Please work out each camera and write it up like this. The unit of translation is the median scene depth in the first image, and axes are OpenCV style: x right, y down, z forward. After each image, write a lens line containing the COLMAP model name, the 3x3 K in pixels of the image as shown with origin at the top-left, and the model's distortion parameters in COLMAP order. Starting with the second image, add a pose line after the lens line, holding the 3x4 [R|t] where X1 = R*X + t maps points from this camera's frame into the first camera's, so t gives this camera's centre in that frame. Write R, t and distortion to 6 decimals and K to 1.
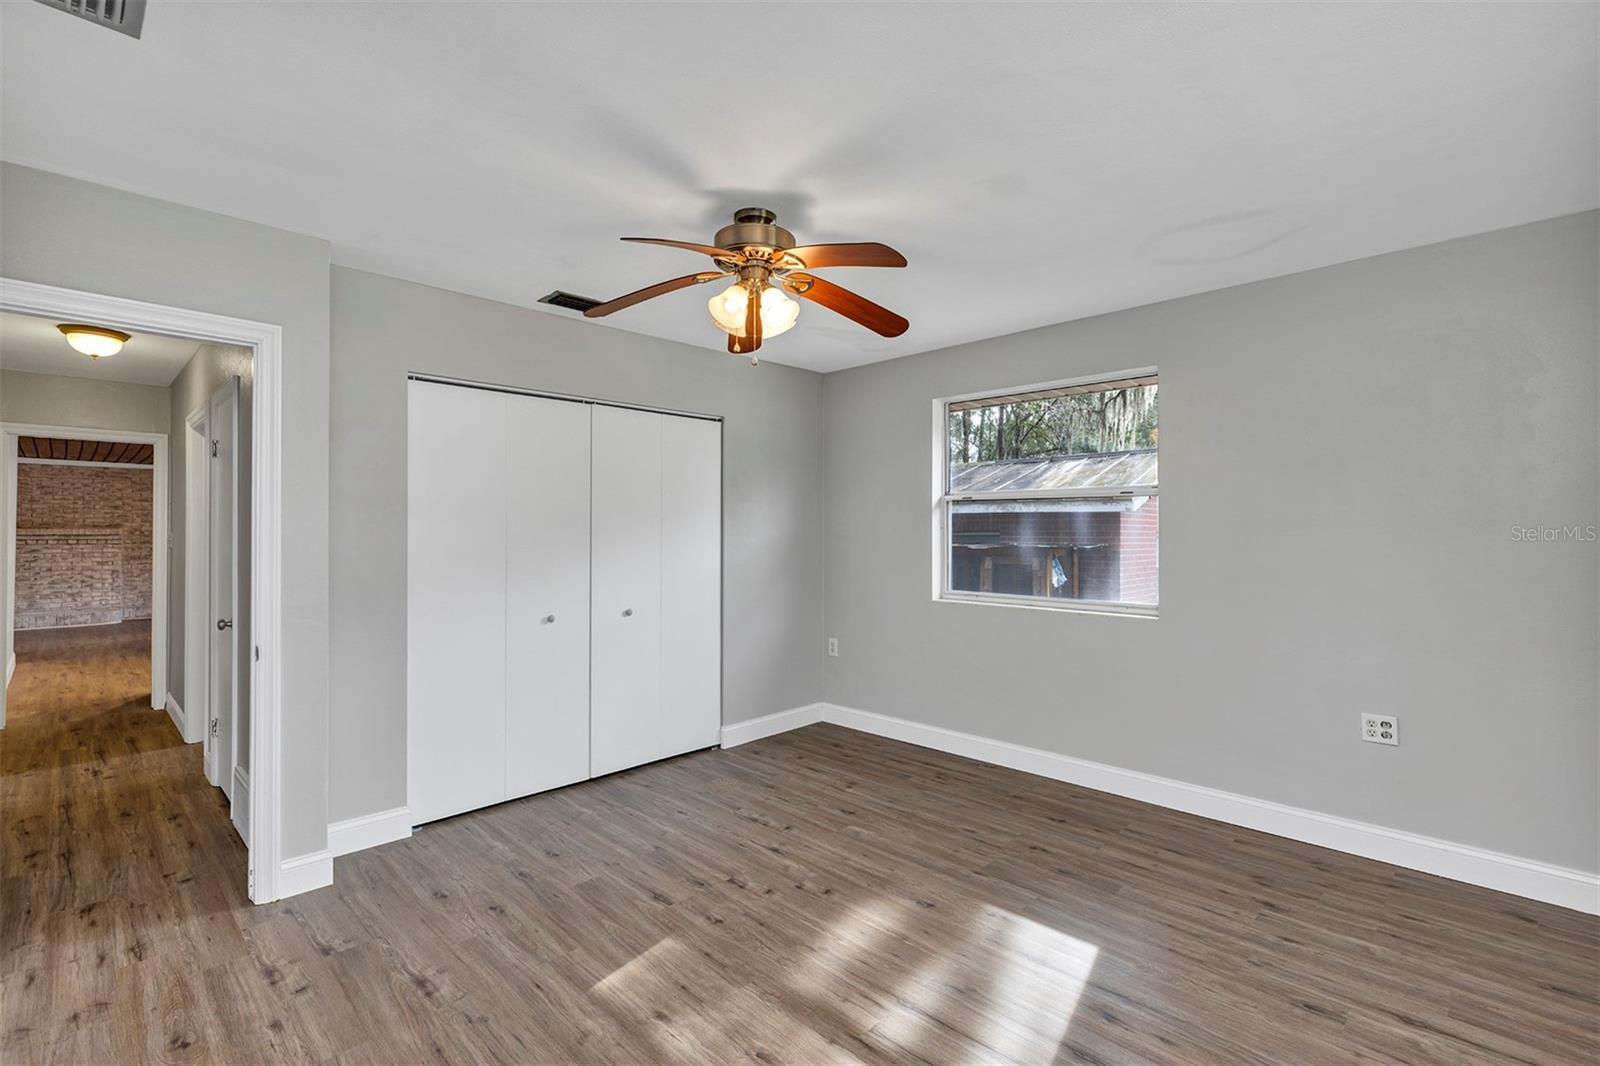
lens RADIAL K [[732.6, 0, 800.2], [0, 732.6, 532.4], [0, 0, 1]] dist [0.006987, 0.000672]
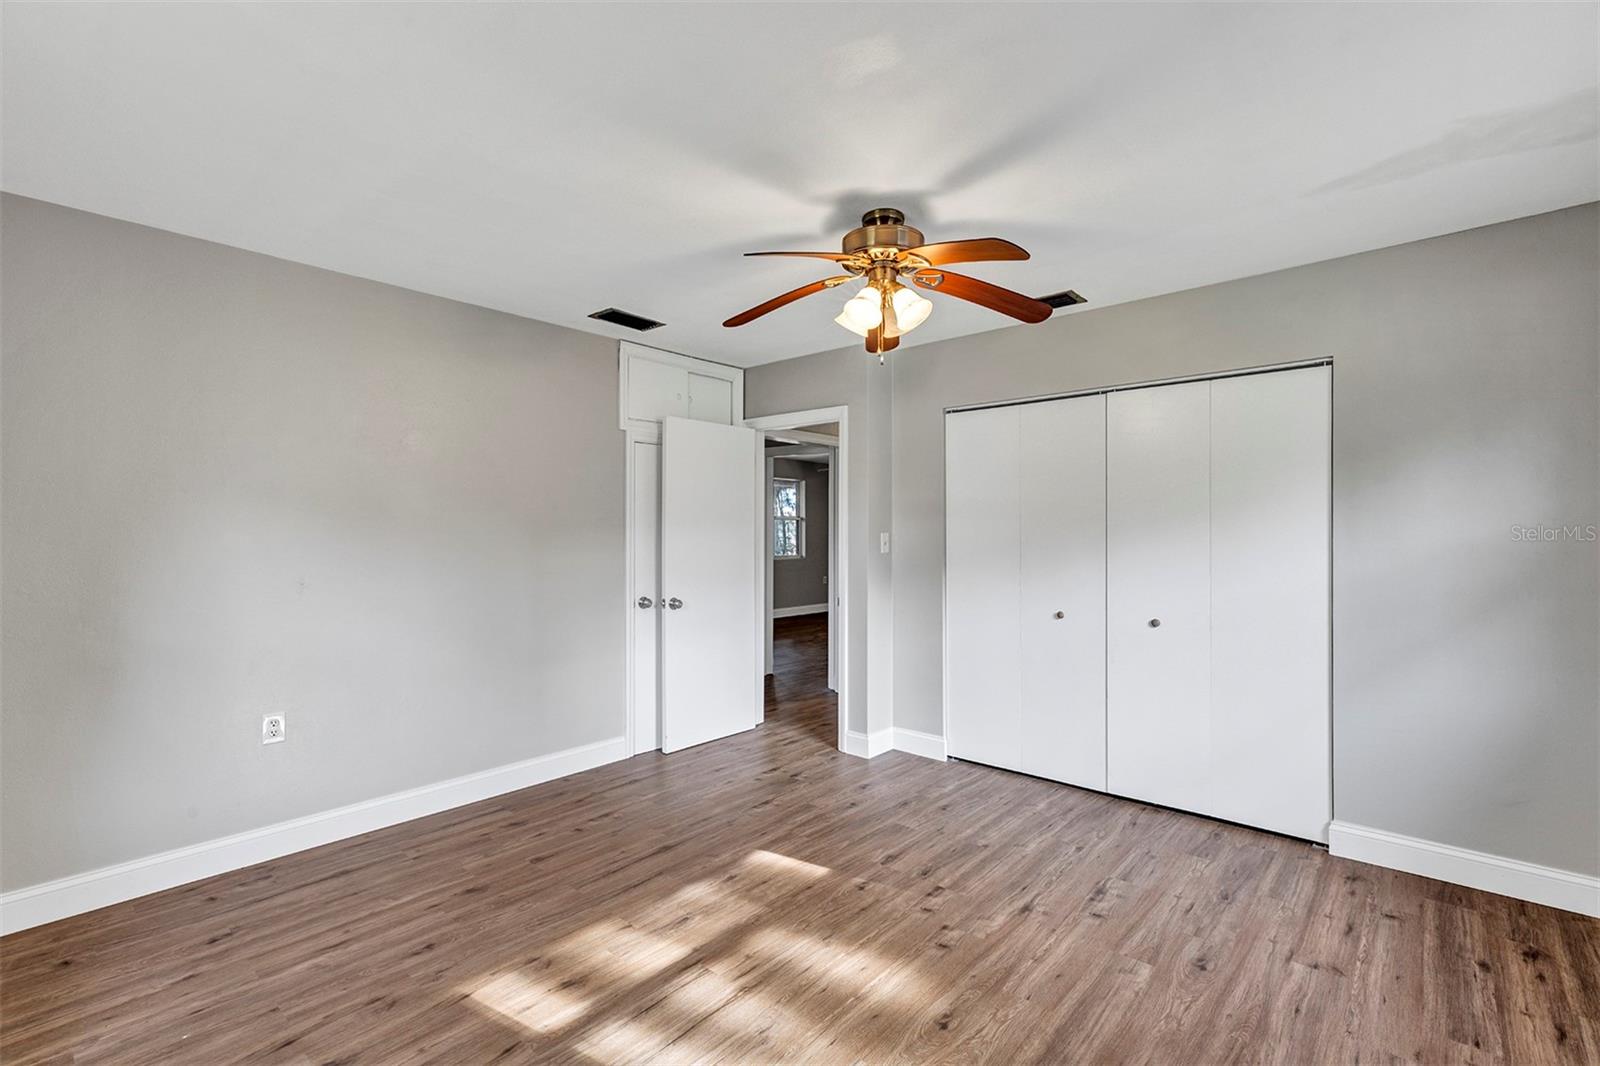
lens RADIAL K [[732.6, 0, 799.6], [0, 732.6, 530.5], [0, 0, 1]] dist [0.006987, 0.000672]
pose [[0.037738, -0.003259, -0.999282, 0.778541], [-0.000707, 0.999994, -0.003288, 0.004745], [0.999287, 0.000831, 0.037735, 0.697230]]
